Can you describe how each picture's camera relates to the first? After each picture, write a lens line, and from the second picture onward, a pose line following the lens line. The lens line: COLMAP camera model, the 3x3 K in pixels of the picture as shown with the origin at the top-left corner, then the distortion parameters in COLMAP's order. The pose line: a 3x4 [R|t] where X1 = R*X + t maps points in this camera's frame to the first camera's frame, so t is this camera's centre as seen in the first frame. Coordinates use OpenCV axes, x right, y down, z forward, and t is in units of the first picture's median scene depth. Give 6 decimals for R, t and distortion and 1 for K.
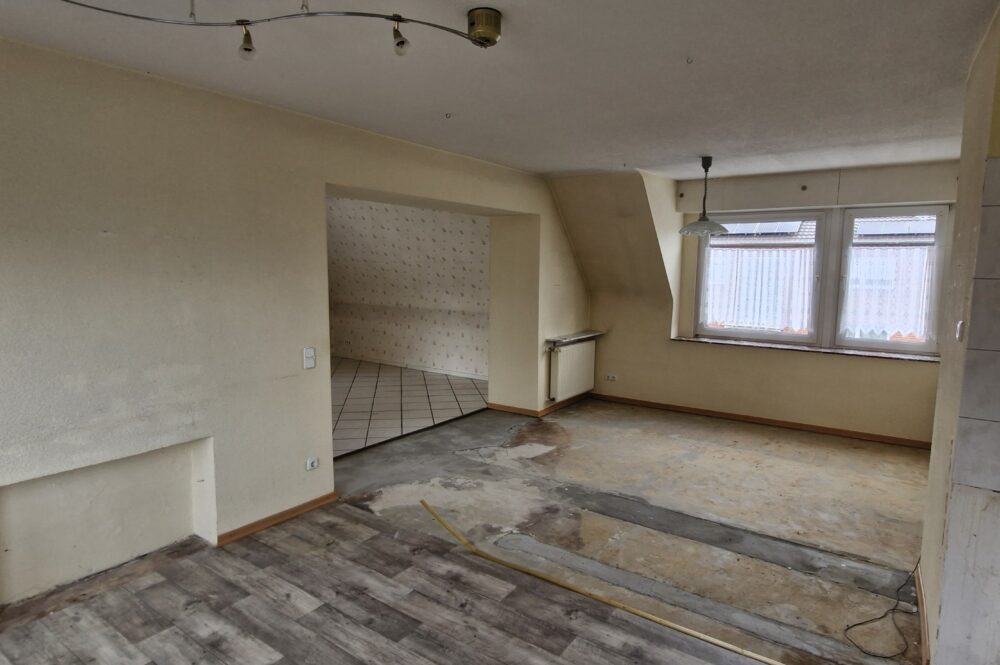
lens RADIAL K [[569.9, 0, 504.2], [0, 569.9, 330.8], [0, 0, 1]] dist [0.001579, -0.000215]
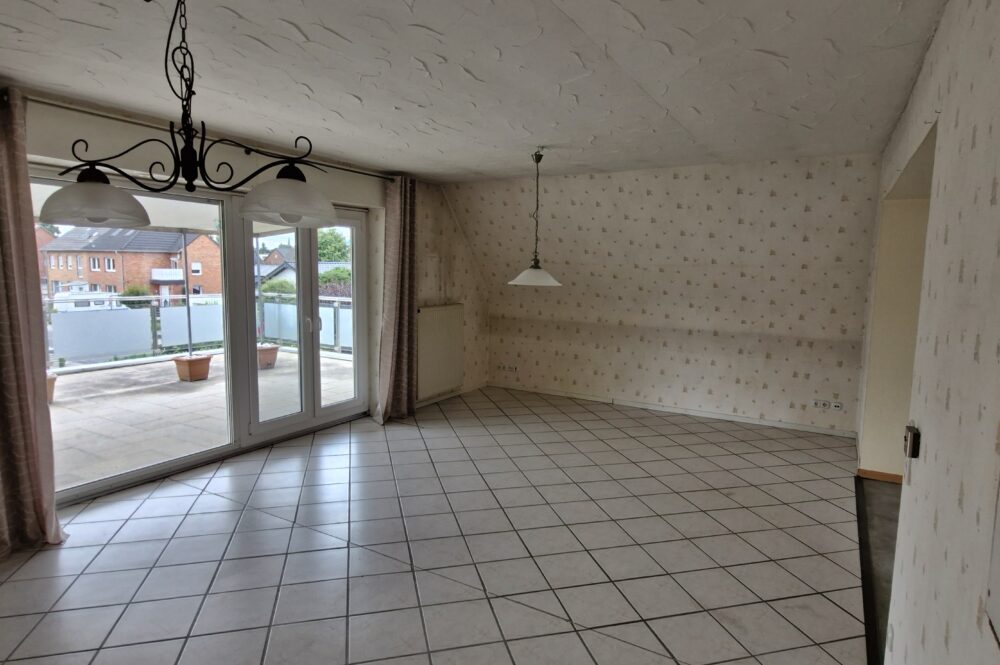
lens RADIAL K [[569.9, 0, 504.2], [0, 569.9, 330.8], [0, 0, 1]] dist [0.001579, -0.000215]
pose [[0.996935, -0.001845, 0.078215, -0.773696], [0.002298, 0.999981, -0.005706, -0.058705], [-0.078203, 0.005868, 0.996920, 0.513529]]
